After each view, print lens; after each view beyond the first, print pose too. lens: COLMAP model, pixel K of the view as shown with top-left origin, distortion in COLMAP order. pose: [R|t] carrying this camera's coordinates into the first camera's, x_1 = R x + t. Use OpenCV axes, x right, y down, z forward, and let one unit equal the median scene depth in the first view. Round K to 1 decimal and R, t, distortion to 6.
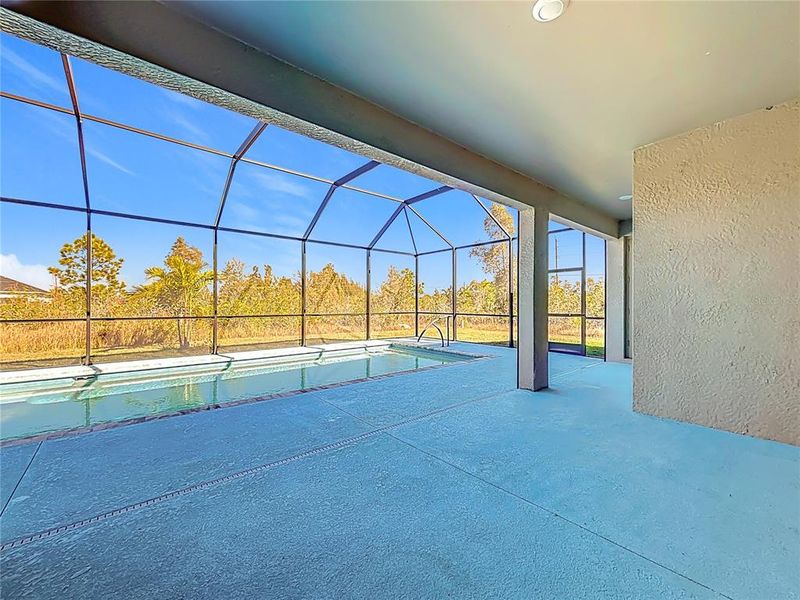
lens RADIAL K [[327.4, 0, 408.8], [0, 327.4, 298.6], [0, 0, 1]] dist [-0.002150, -0.000561]
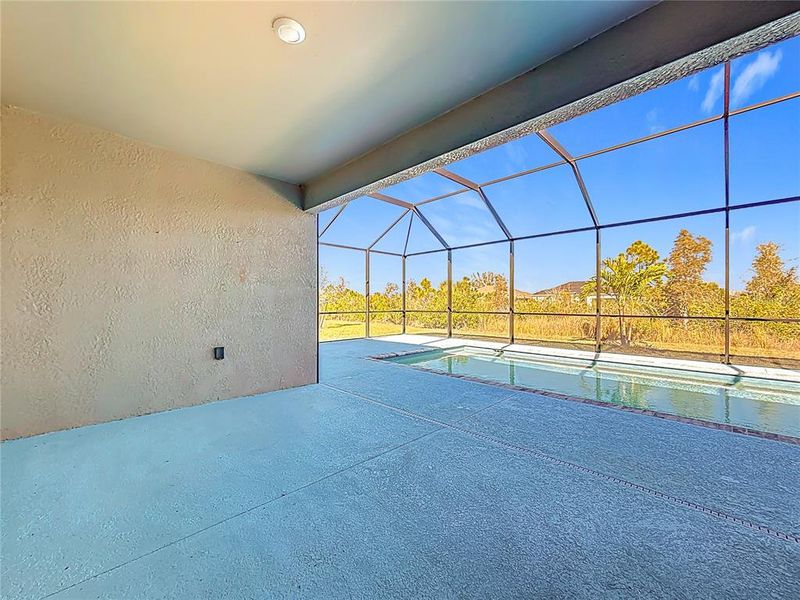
lens RADIAL K [[327.4, 0, 400.8], [0, 327.4, 303.4], [0, 0, 1]] dist [-0.002150, -0.000561]
pose [[0.070834, 0.002206, -0.997486, 0.624149], [0.017726, 0.999837, 0.003470, 0.006899], [0.997331, -0.017927, 0.070783, 0.524448]]
